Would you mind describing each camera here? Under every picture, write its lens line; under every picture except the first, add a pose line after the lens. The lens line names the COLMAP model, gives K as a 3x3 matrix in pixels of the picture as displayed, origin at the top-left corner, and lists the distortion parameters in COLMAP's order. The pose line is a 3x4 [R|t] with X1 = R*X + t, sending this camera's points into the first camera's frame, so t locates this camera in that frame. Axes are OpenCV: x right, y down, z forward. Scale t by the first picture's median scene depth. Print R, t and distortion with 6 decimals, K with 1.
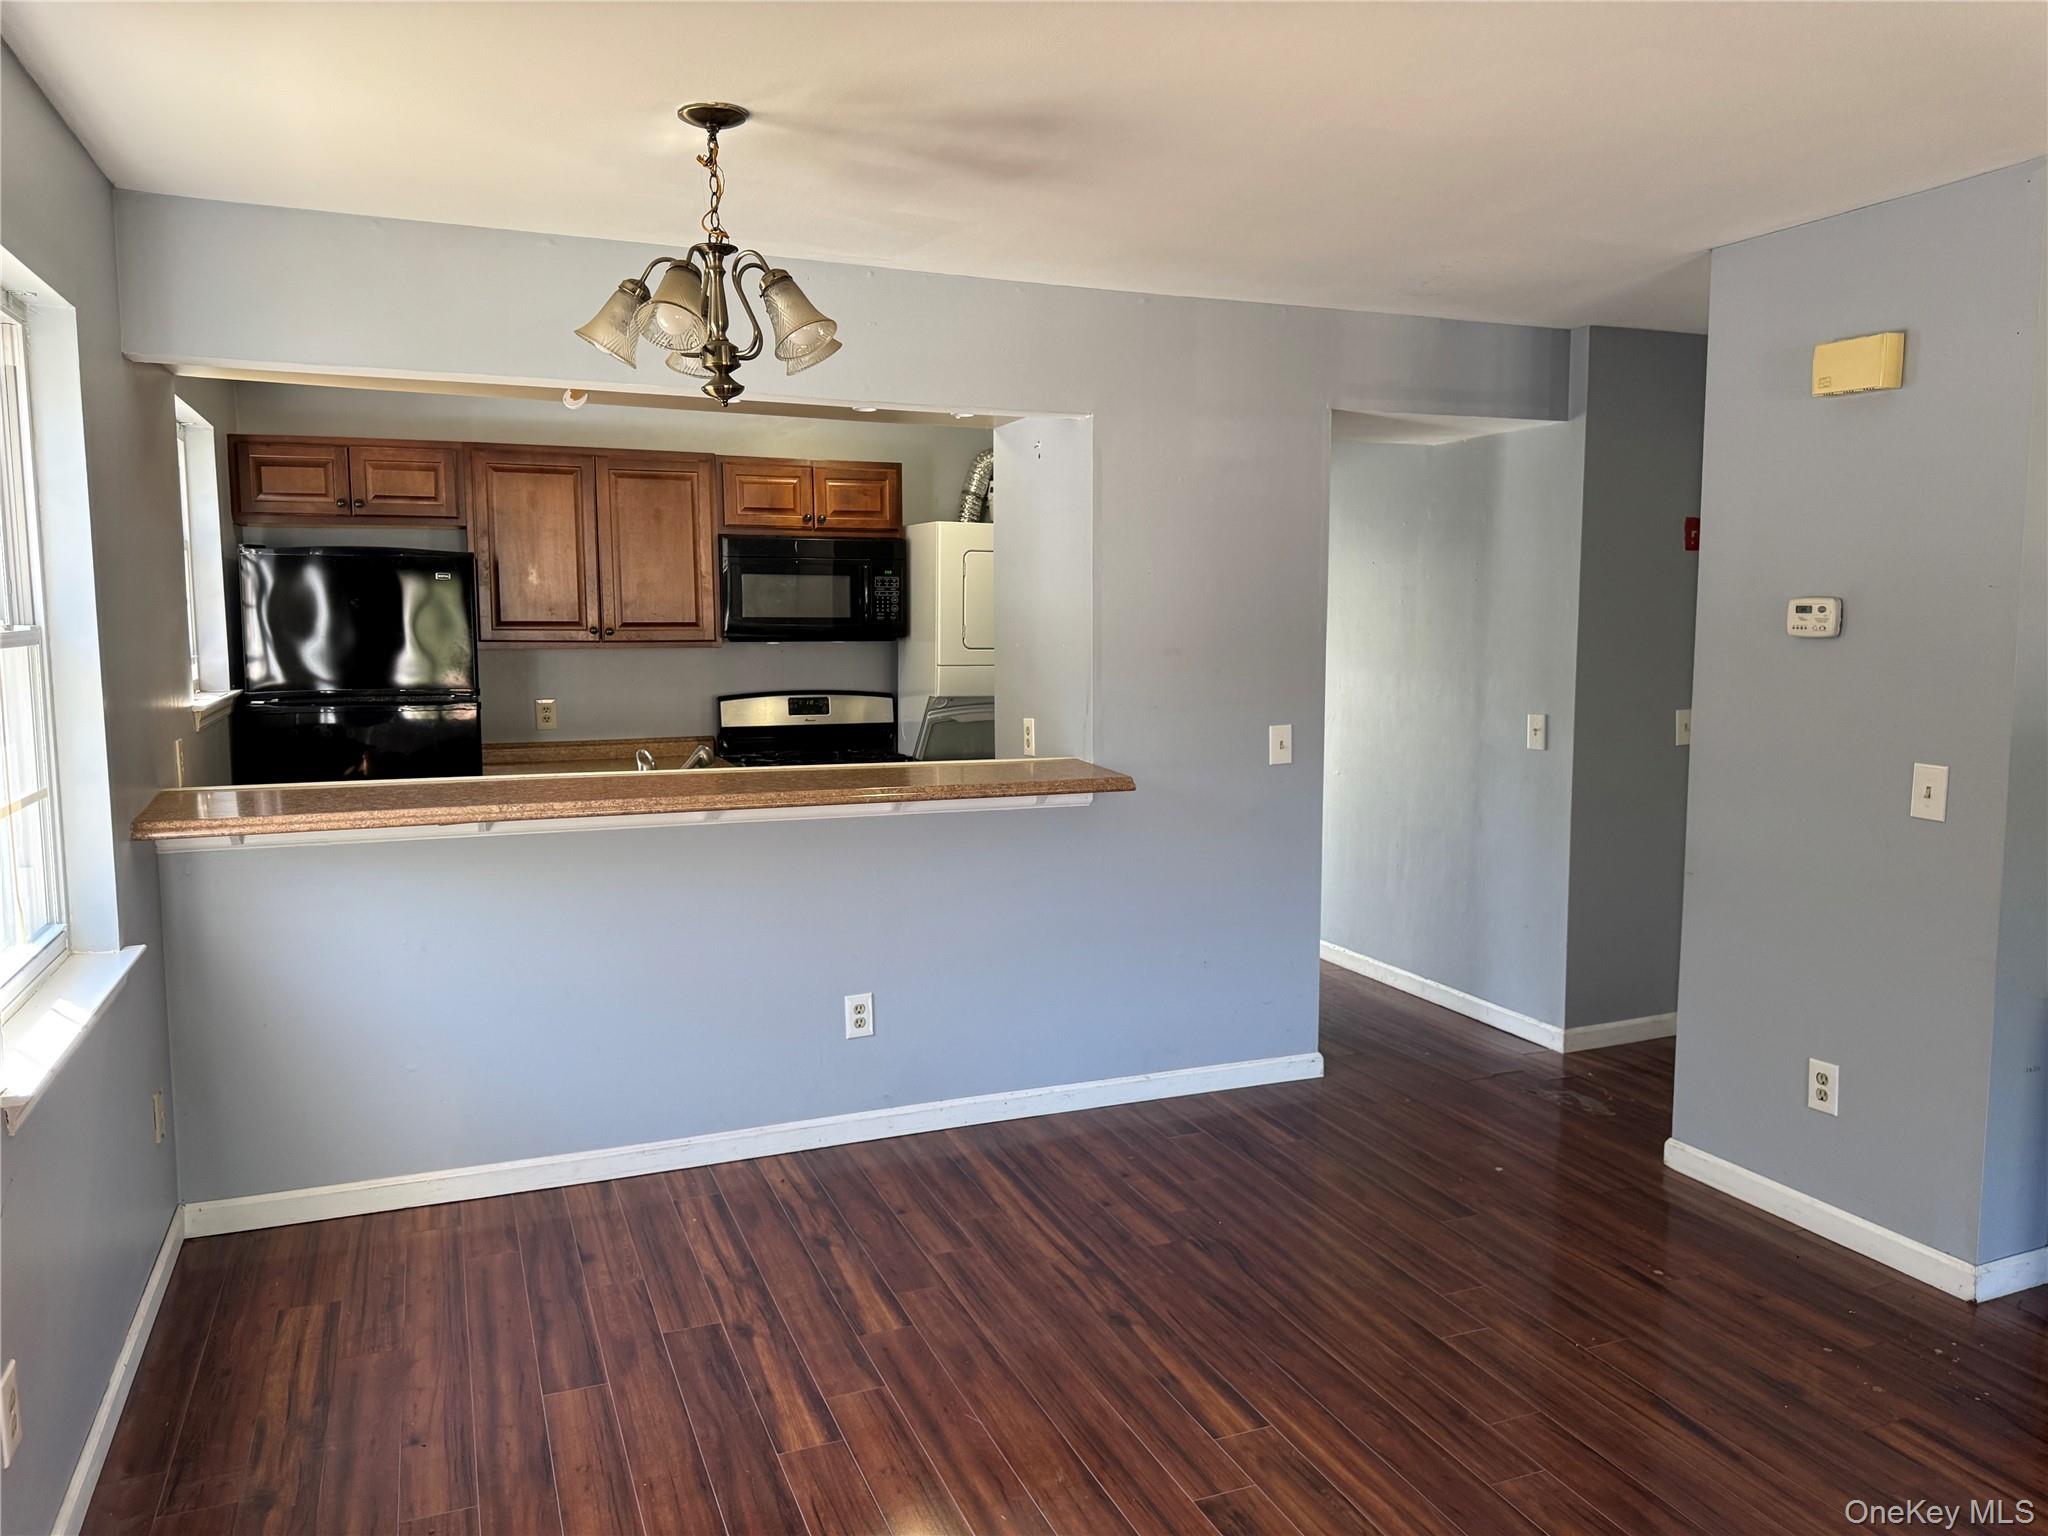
lens RADIAL K [[1427.3, 0, 1020.4], [0, 1427.3, 753.2], [0, 0, 1]] dist [0.070059, -0.068656]
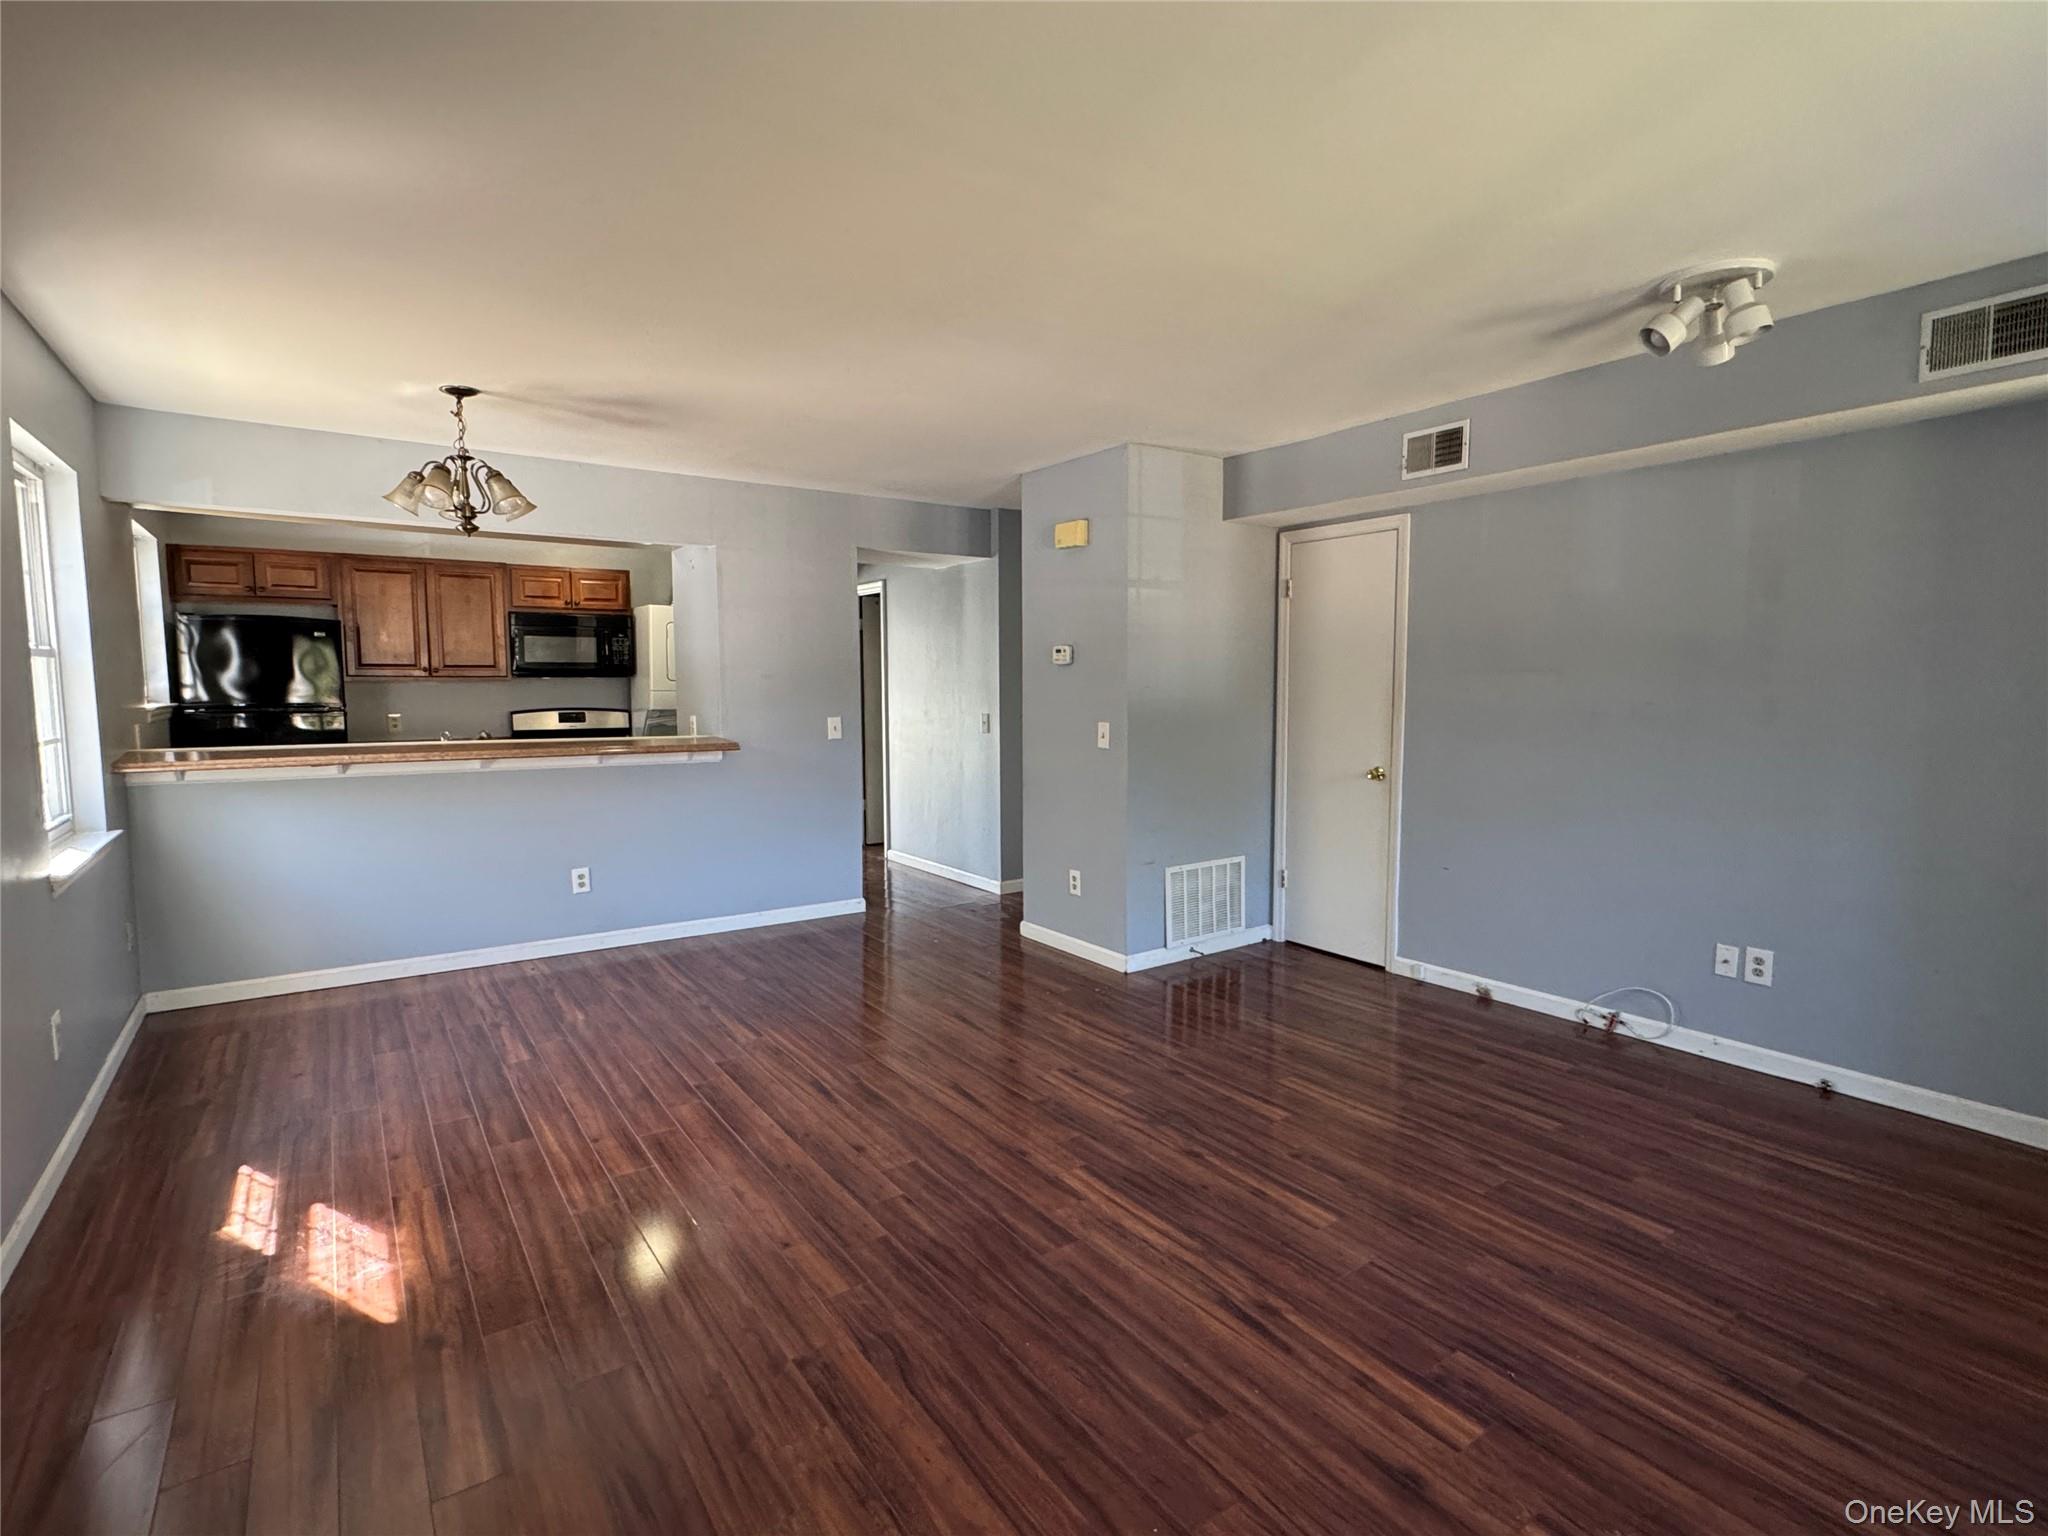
lens RADIAL K [[992.0, 0, 1011.8], [0, 992.0, 760.9], [0, 0, 1]] dist [0.010028, 0.002818]
pose [[0.977801, -0.018489, 0.208716, 0.160155], [0.022440, 0.999611, -0.016579, 0.071633], [-0.208329, 0.020894, 0.977836, -0.330953]]
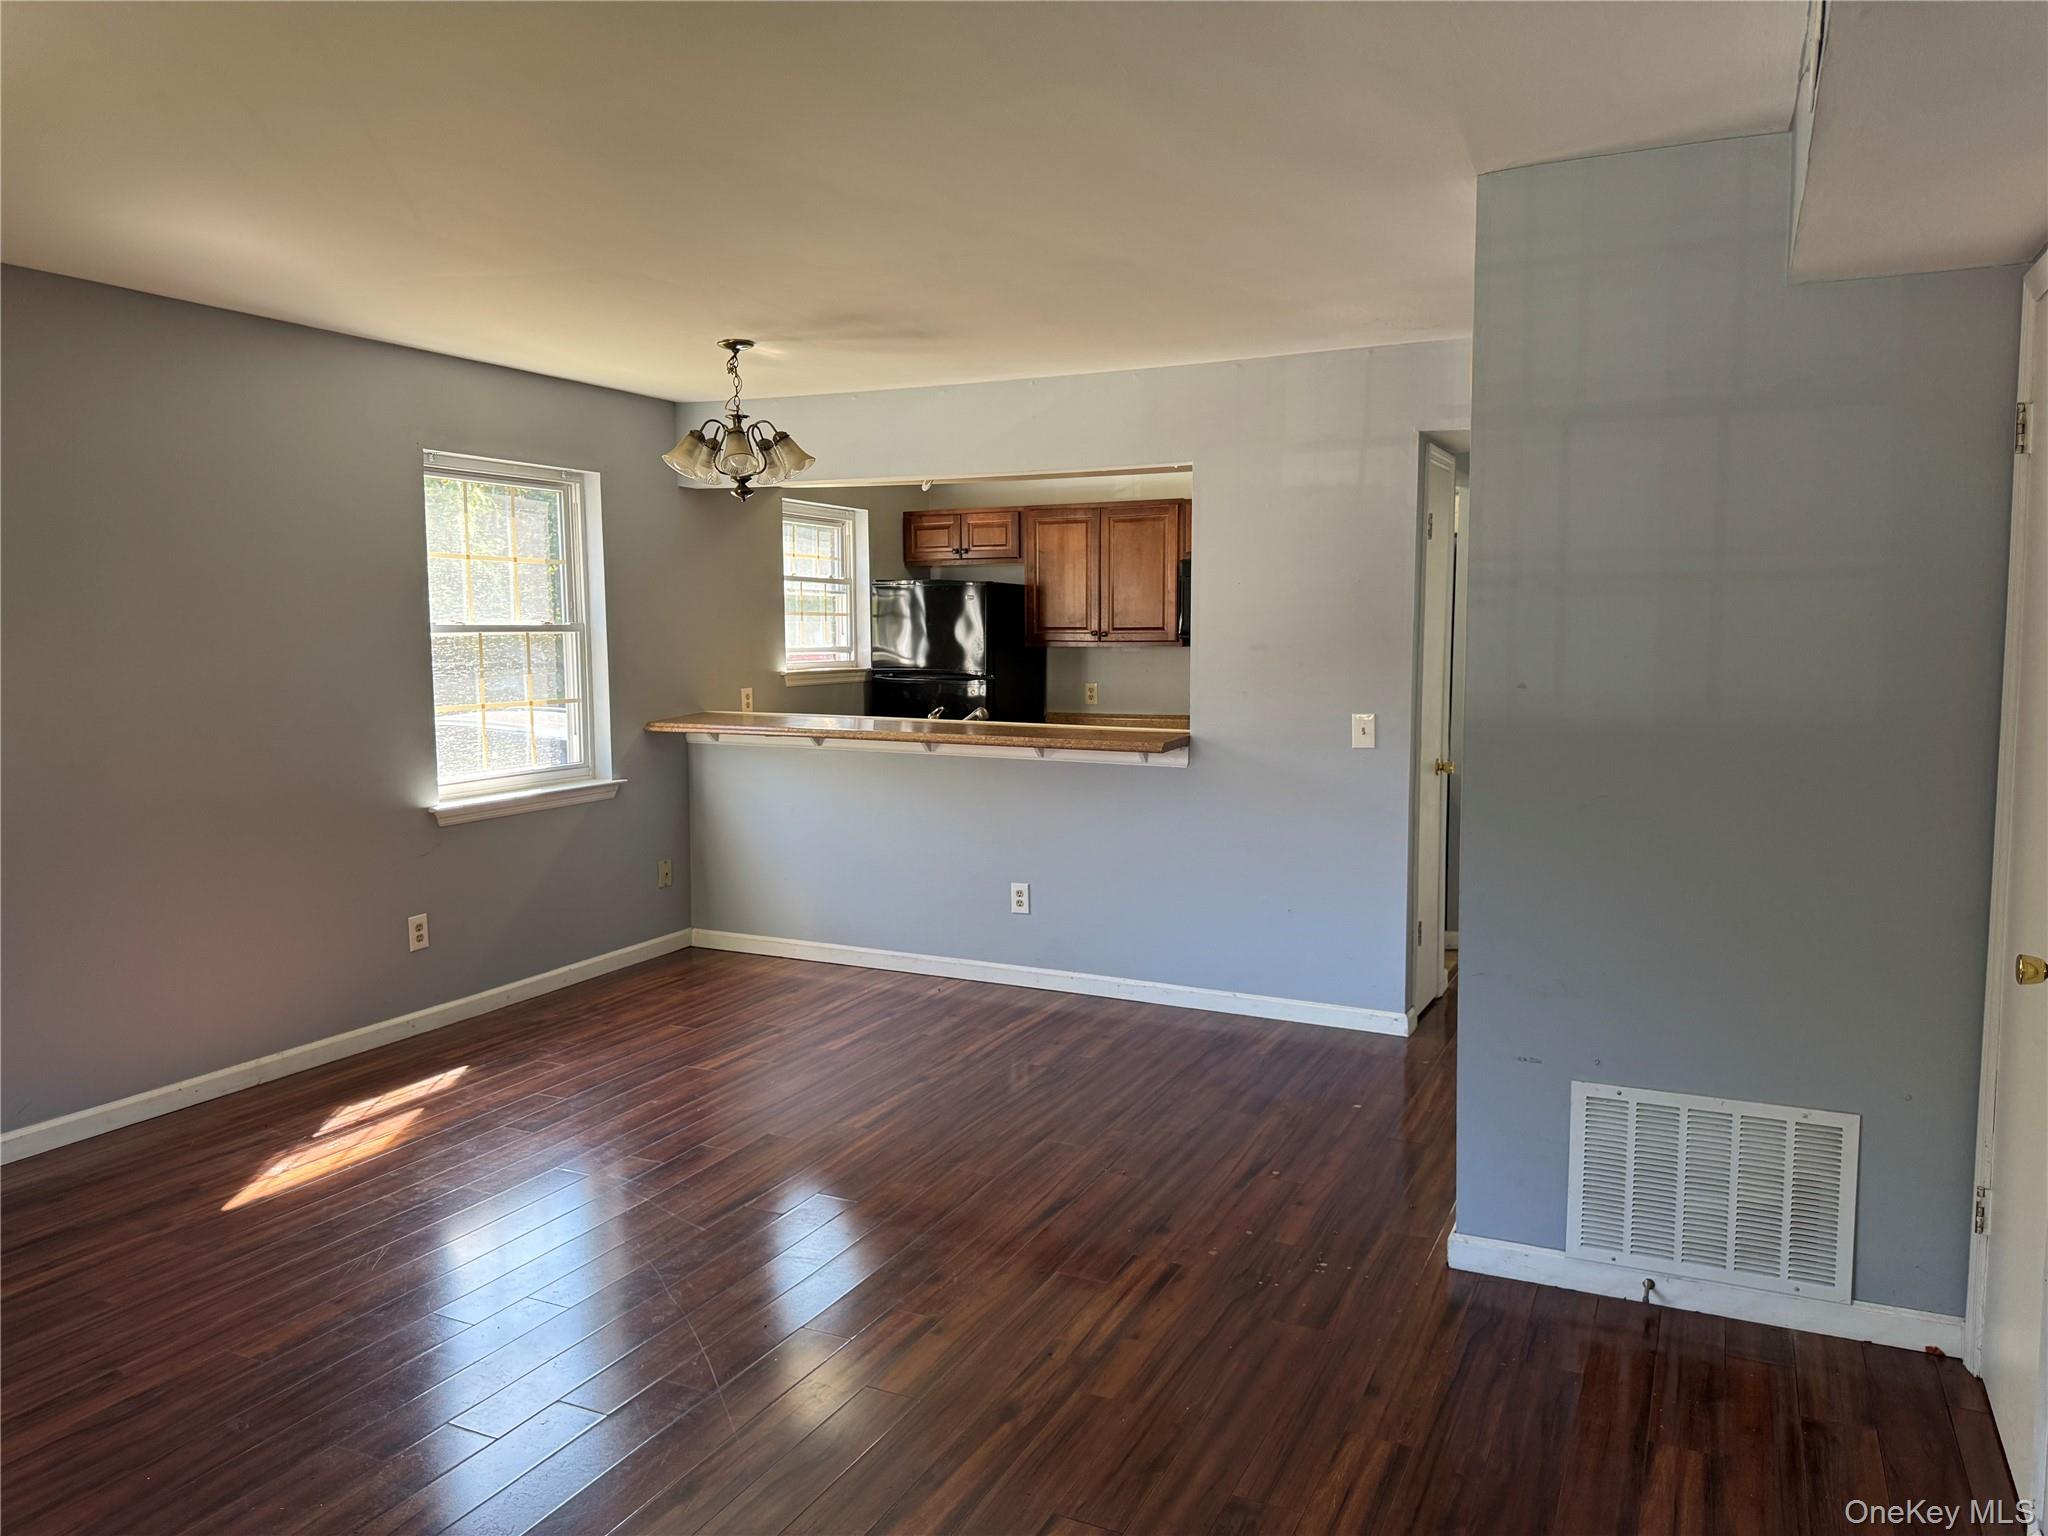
lens RADIAL K [[1427.3, 0, 1055.8], [0, 1427.3, 778.9], [0, 0, 1]] dist [0.070059, -0.068656]
pose [[0.662715, 0.075985, -0.745007, 1.010630], [-0.070820, 0.996740, 0.038662, 0.006450], [0.745516, 0.027139, 0.665935, 0.071587]]
